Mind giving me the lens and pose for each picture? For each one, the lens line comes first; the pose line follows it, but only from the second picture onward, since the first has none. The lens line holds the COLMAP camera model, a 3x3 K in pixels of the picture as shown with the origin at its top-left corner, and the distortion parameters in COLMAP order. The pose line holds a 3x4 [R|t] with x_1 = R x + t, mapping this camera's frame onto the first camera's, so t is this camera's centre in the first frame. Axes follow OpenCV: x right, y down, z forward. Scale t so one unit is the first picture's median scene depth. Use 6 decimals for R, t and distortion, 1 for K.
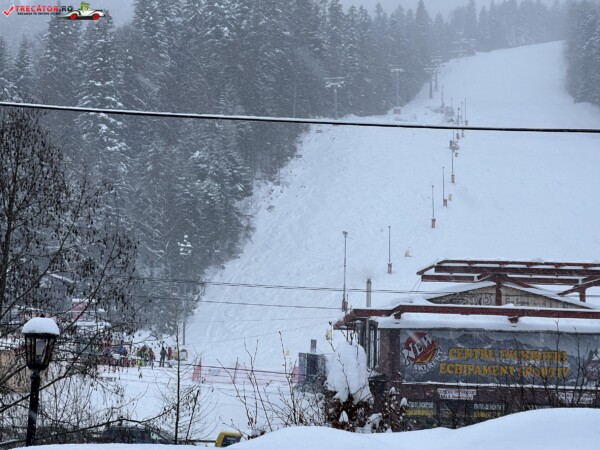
lens RADIAL K [[1316.6, 0, 280.7], [0, 1316.6, 217.1], [0, 0, 1]] dist [0.220245, 0.000000]
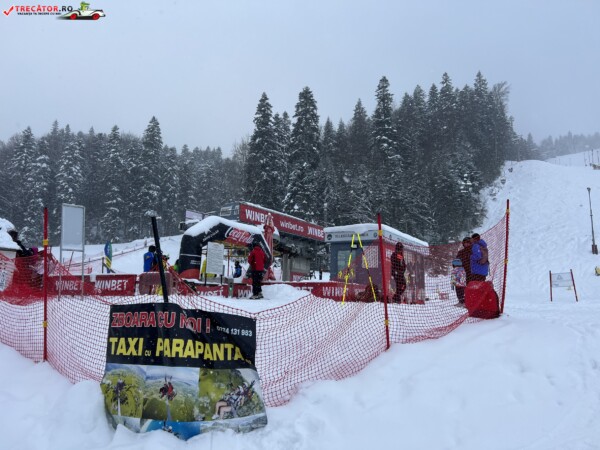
lens RADIAL K [[447.4, 0, 302.2], [0, 447.4, 222.4], [0, 0, 1]] dist [0.055807, -0.058081]
pose [[0.945460, -0.059037, -0.320343, -0.059397], [0.041115, 0.997202, -0.062431, 0.049801], [0.323132, 0.045855, 0.945242, 0.450663]]
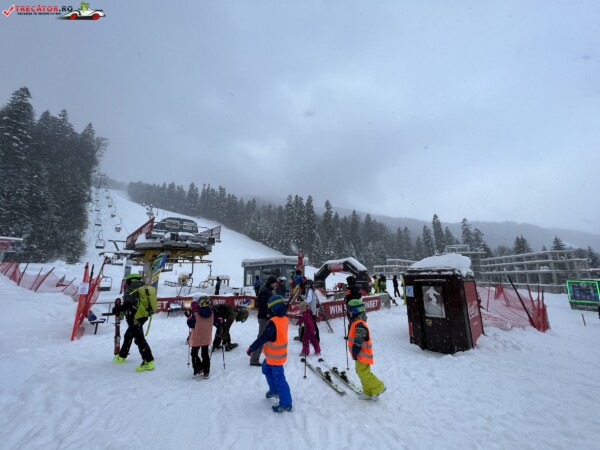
lens RADIAL K [[237.0, 0, 300.2], [0, 237.0, 225.5], [0, 0, 1]] dist [-0.002239, 0.000091]
pose [[0.569773, 0.149091, 0.808165, -0.148621], [-0.084218, 0.988821, -0.123043, 0.044861], [-0.817475, 0.002045, 0.575960, 0.482015]]
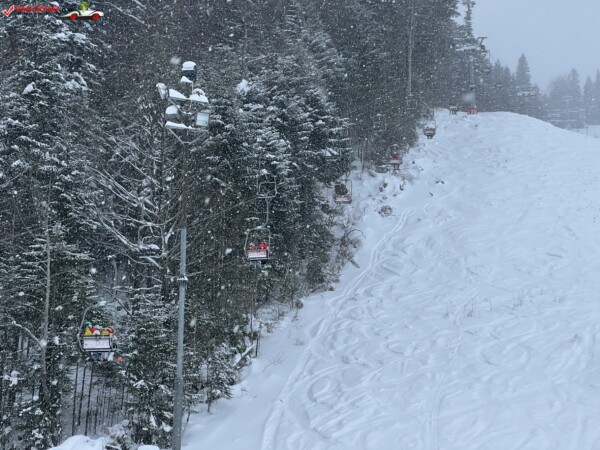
lens RADIAL K [[1316.6, 0, 302.5], [0, 1316.6, 217.3], [0, 0, 1]] dist [0.220245, 0.000000]
pose [[0.999684, -0.006287, -0.024337, -0.030306], [0.003766, 0.994750, -0.102263, 0.053444], [0.024852, 0.102139, 0.994460, 0.529708]]
